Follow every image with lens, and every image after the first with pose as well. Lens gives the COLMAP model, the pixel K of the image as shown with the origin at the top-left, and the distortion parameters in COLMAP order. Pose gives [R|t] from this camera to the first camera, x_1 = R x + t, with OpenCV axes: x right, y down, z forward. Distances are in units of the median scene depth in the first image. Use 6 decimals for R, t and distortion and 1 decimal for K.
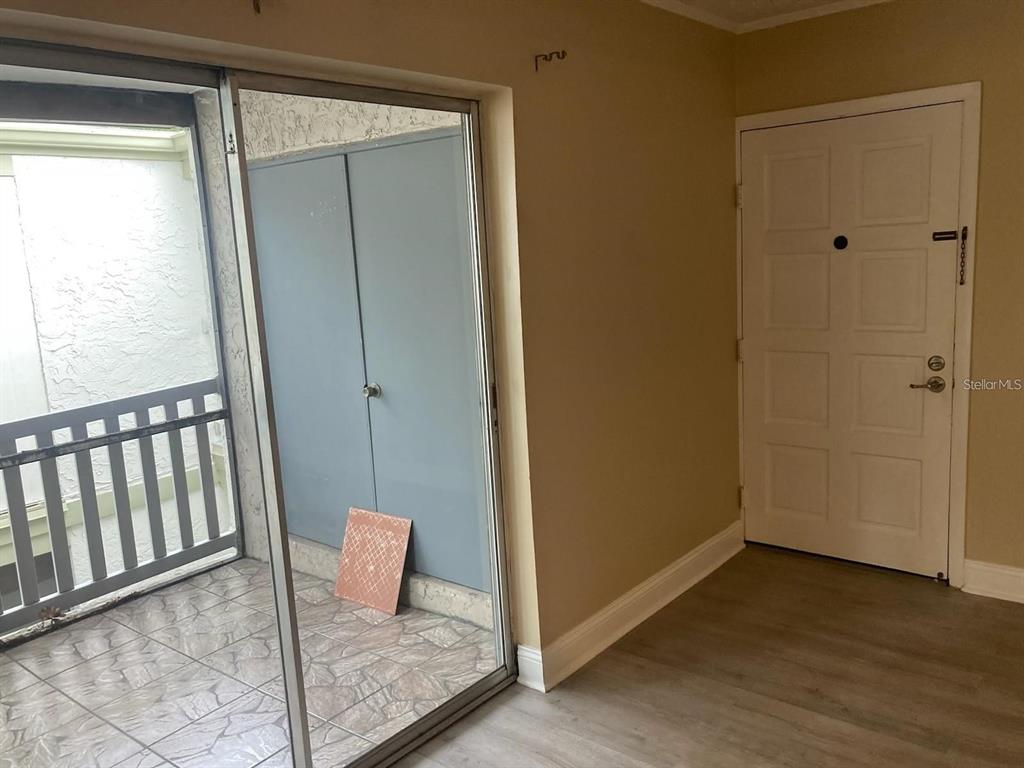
lens RADIAL K [[857.0, 0, 512.0], [0, 857.0, 384.0], [0, 0, 1]] dist [0.038885, -0.003868]
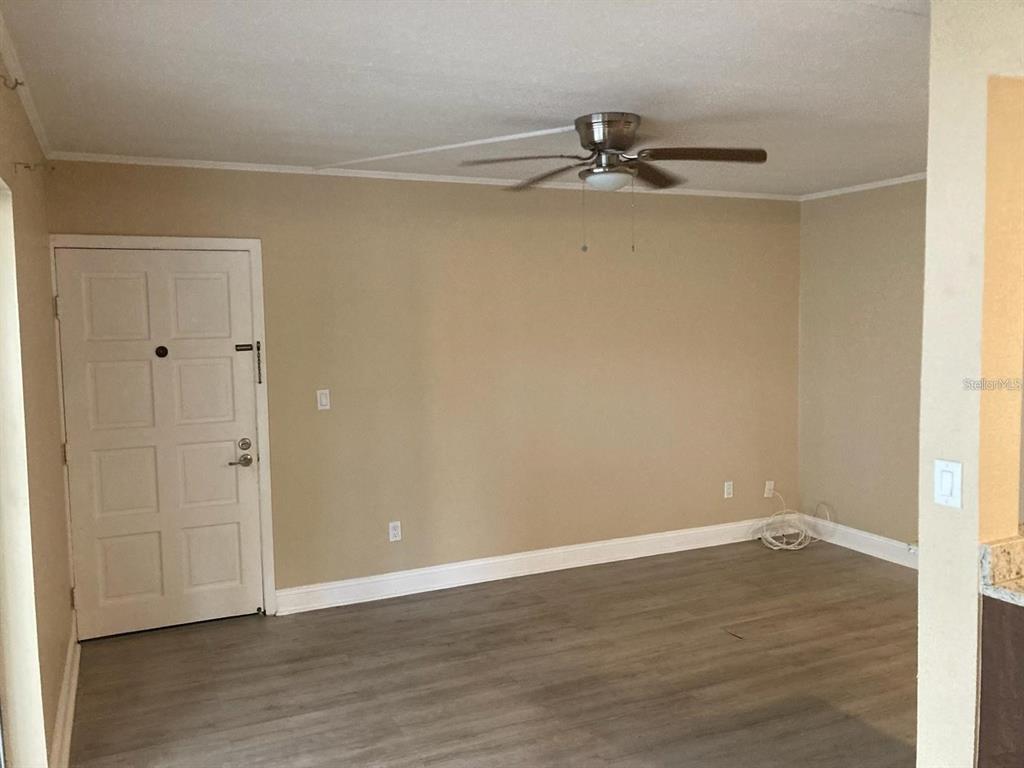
lens RADIAL K [[833.4, 0, 512.0], [0, 833.4, 384.0], [0, 0, 1]] dist [0.010396, 0.000086]
pose [[0.431728, -0.020306, 0.901775, -0.470262], [0.146629, 0.988029, -0.047951, 0.005721], [-0.890006, 0.152928, 0.429538, 0.091535]]
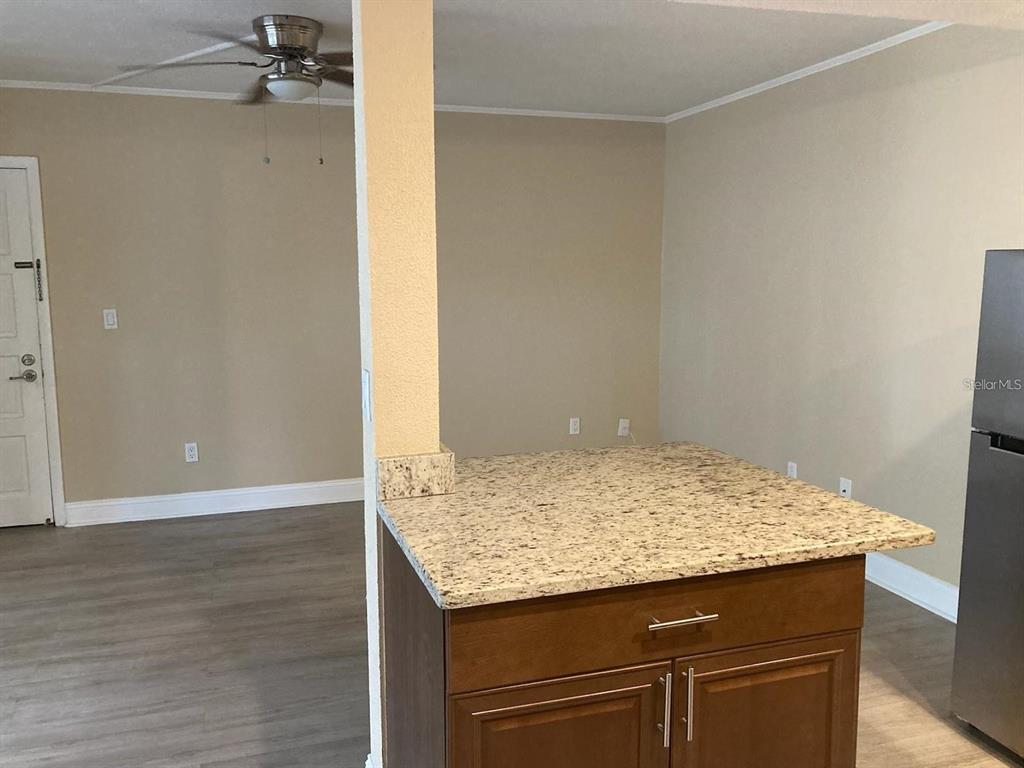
lens RADIAL K [[835.7, 0, 514.5], [0, 835.7, 376.7], [0, 0, 1]] dist [0.003440, 0.001861]
pose [[0.531981, -0.056267, 0.844885, -0.203655], [0.118578, 0.992908, -0.008537, 0.102591], [-0.838412, 0.104726, 0.534881, -0.318725]]
